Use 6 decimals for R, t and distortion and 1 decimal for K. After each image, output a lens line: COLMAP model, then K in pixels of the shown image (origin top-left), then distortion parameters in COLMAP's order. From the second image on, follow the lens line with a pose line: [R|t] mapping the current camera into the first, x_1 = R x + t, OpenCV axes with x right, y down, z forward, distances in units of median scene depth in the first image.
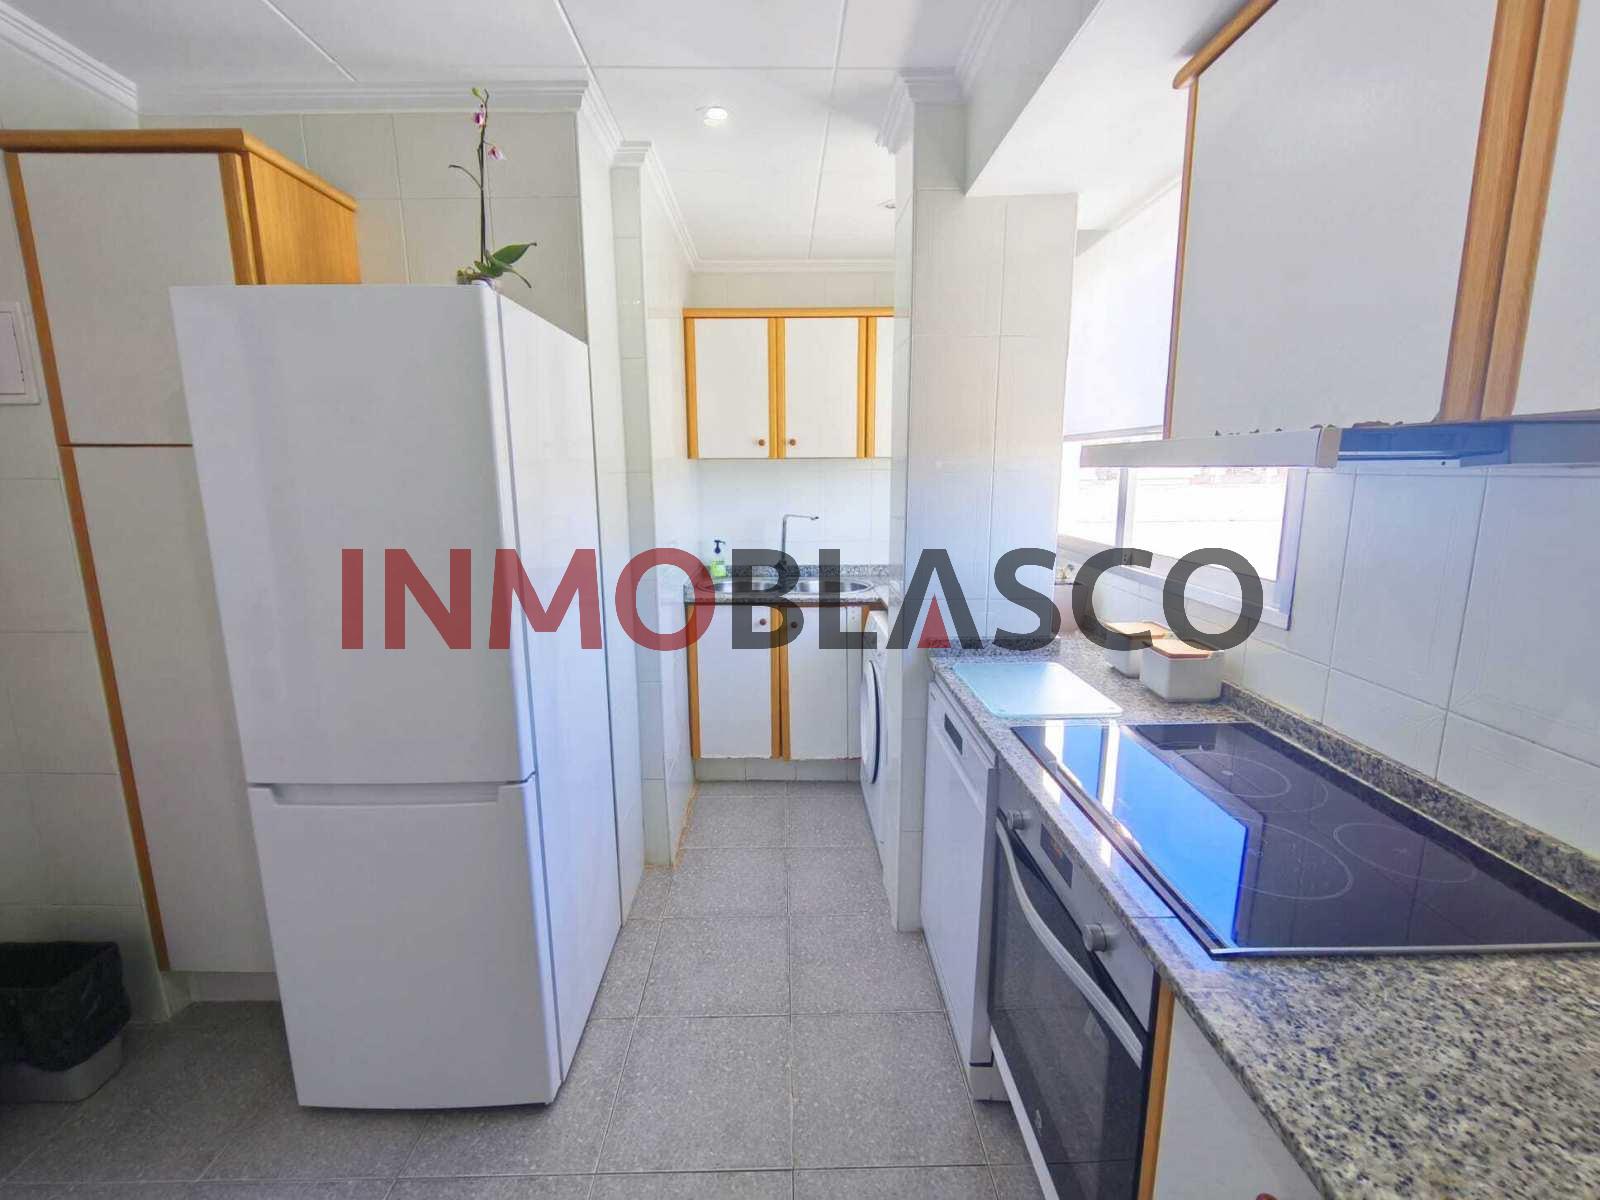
lens RADIAL K [[681.3, 0, 795.2], [0, 681.3, 588.9], [0, 0, 1]] dist [-0.000067, -0.002985]
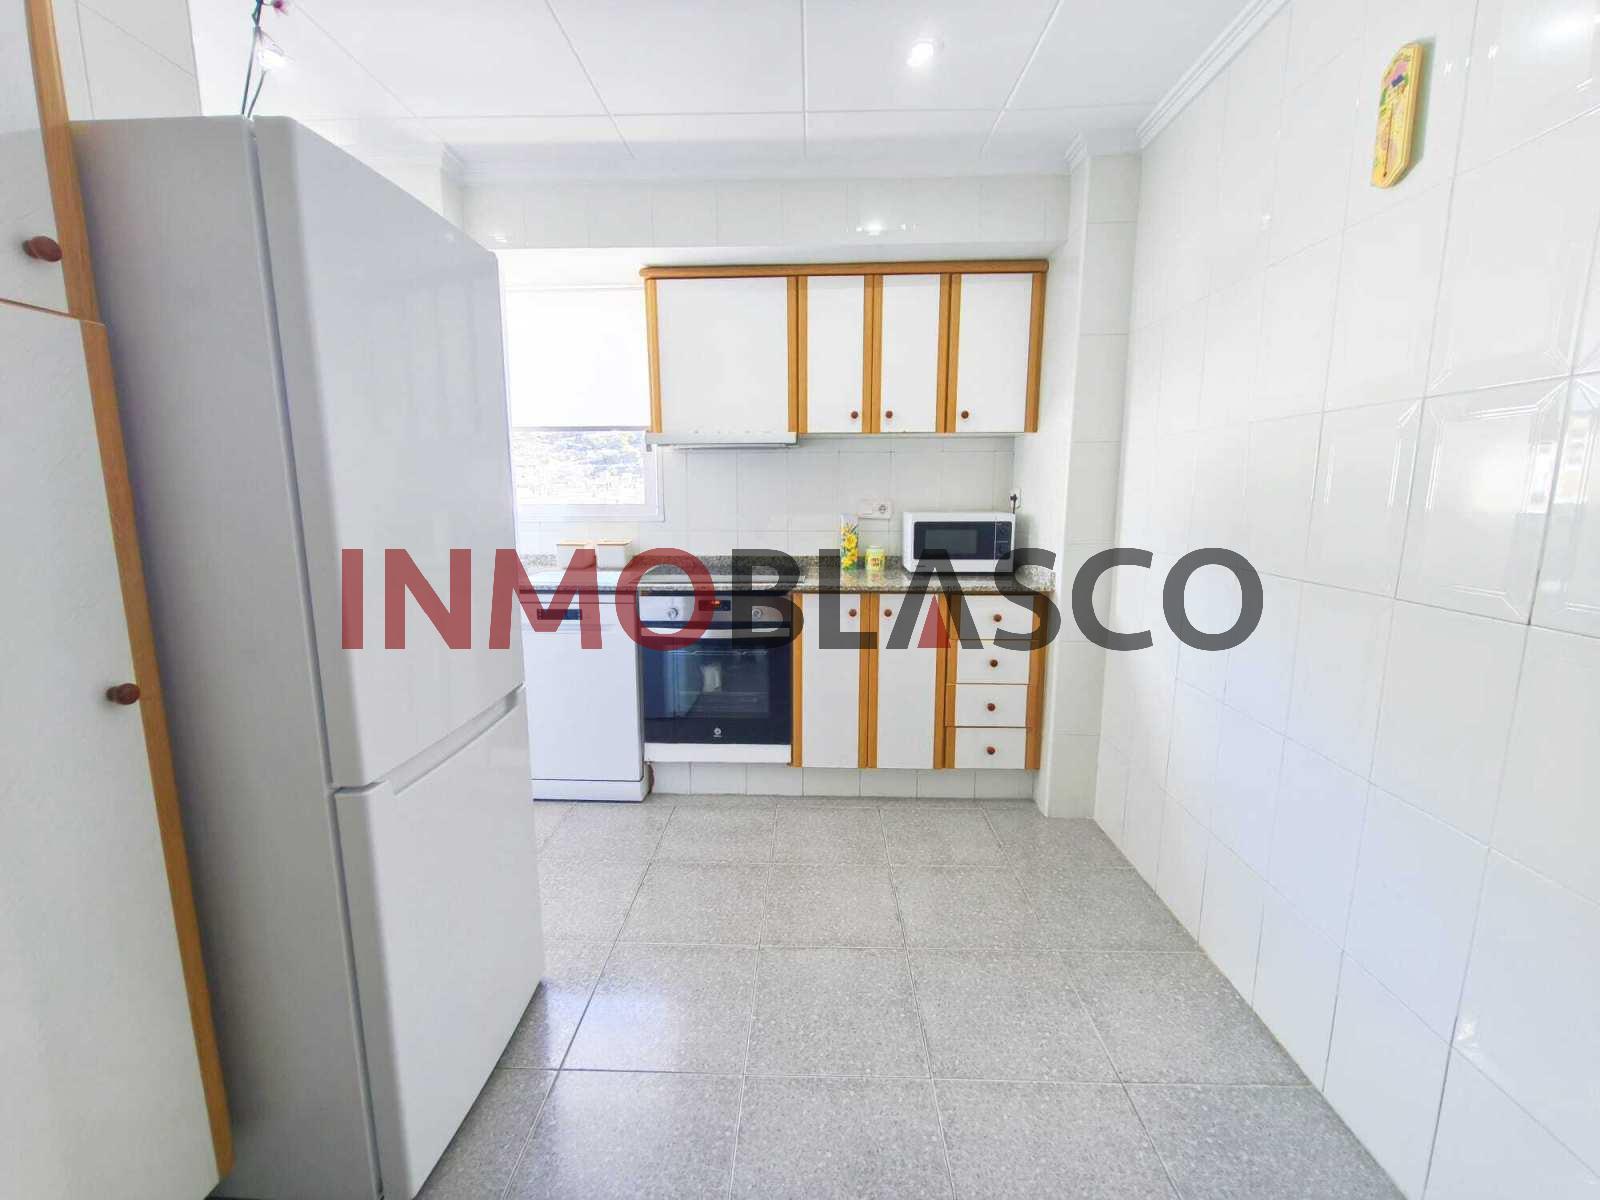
lens RADIAL K [[681.3, 0, 795.2], [0, 681.3, 588.9], [0, 0, 1]] dist [-0.000067, -0.002985]
pose [[0.049061, -0.147329, 0.987870, -1.347135], [0.176127, 0.974838, 0.136638, 0.042545], [-0.983144, 0.167287, 0.073775, 0.379086]]
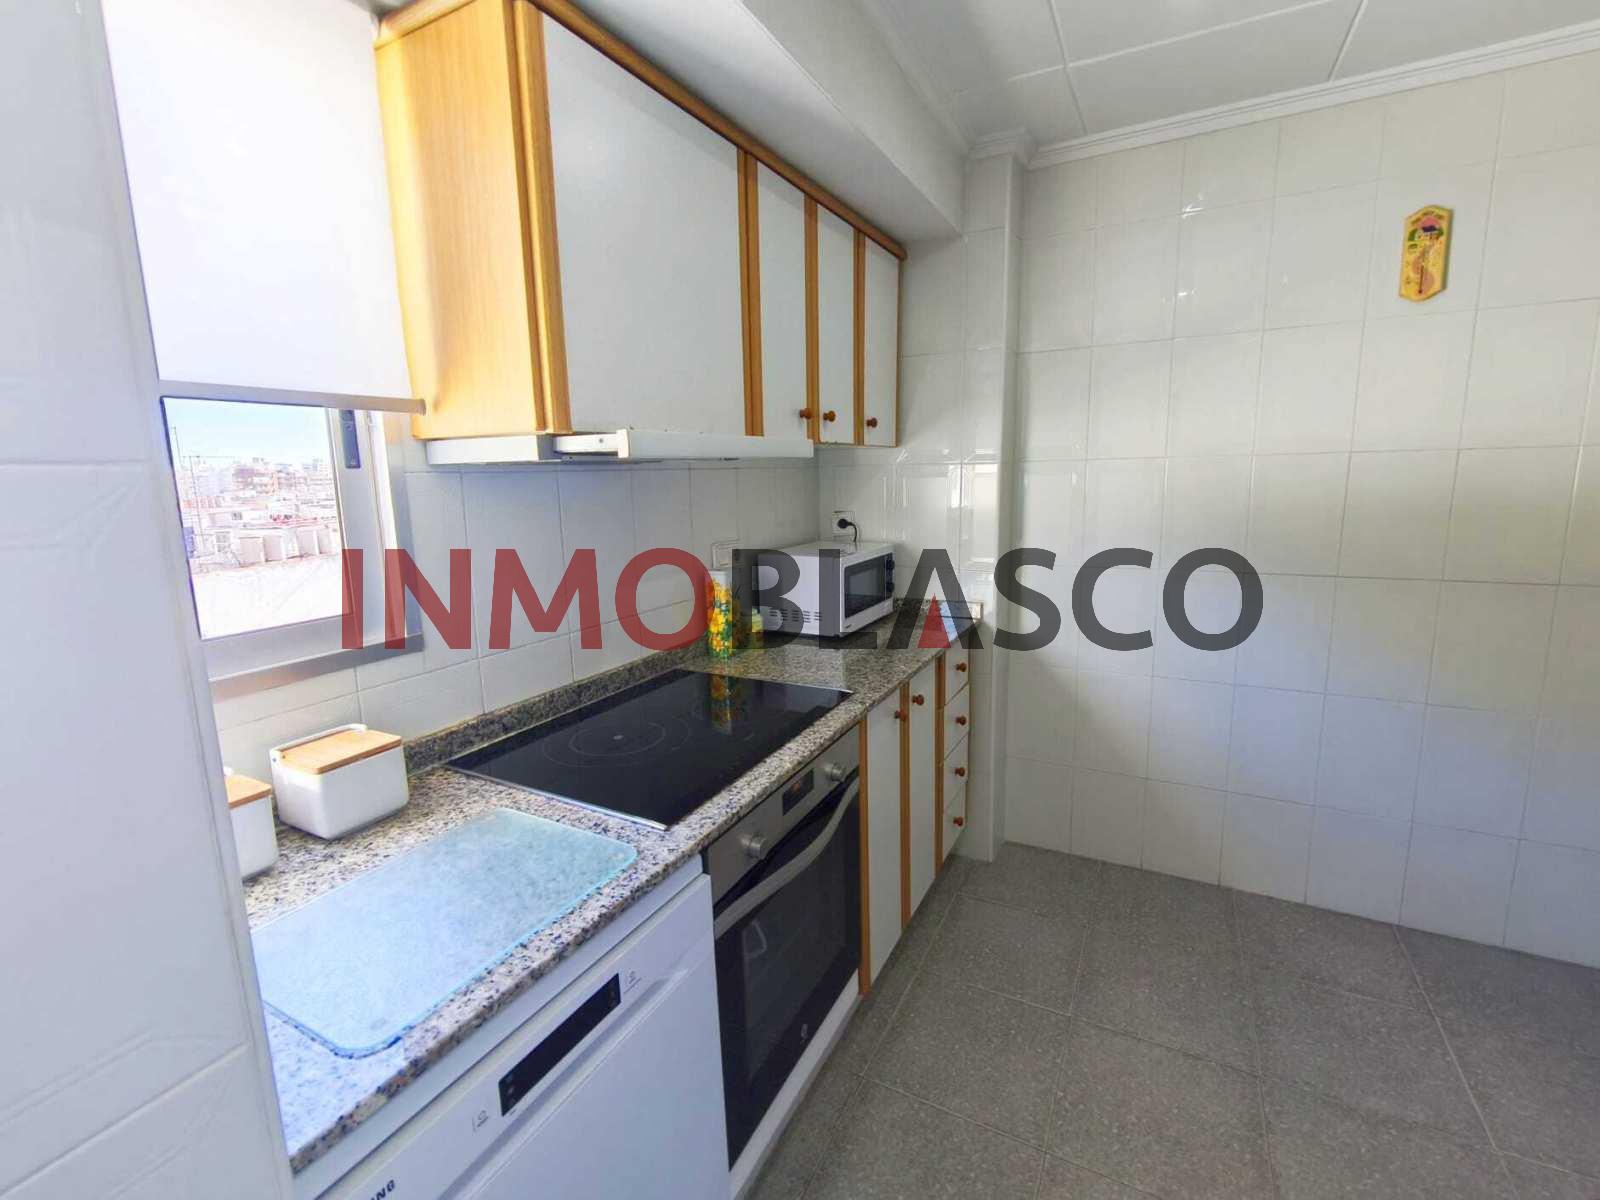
lens RADIAL K [[716.9, 0, 786.4], [0, 716.9, 591.9], [0, 0, 1]] dist [-0.003356, -0.000667]
pose [[-0.879176, -0.048538, 0.474018, -0.102883], [0.110714, 0.946765, 0.302290, -0.205259], [-0.463456, 0.318246, -0.826999, 1.335578]]
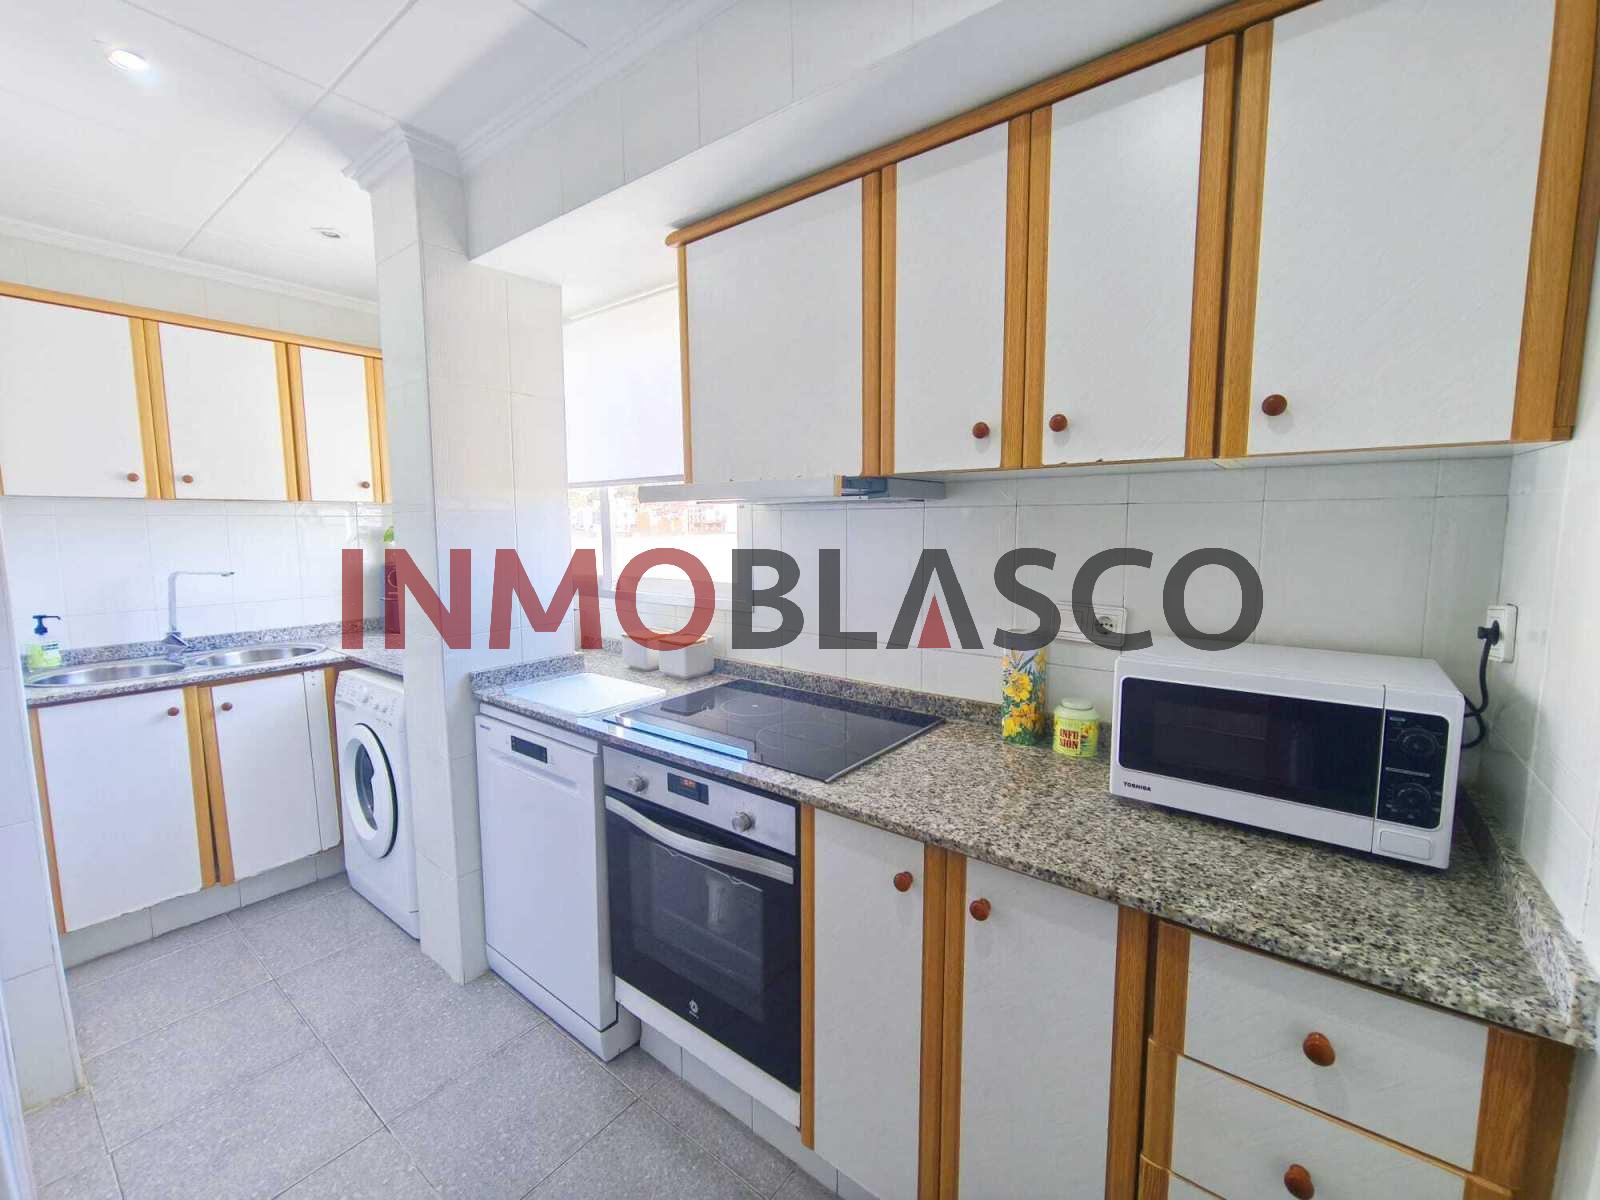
lens RADIAL K [[654.9, 0, 796.2], [0, 654.9, 590.1], [0, 0, 1]] dist [-0.003435, -0.000312]
pose [[0.624889, -0.076492, 0.776957, -0.309882], [0.138218, 0.990307, -0.013669, 0.038251], [-0.768381, 0.115931, 0.629405, -0.005623]]
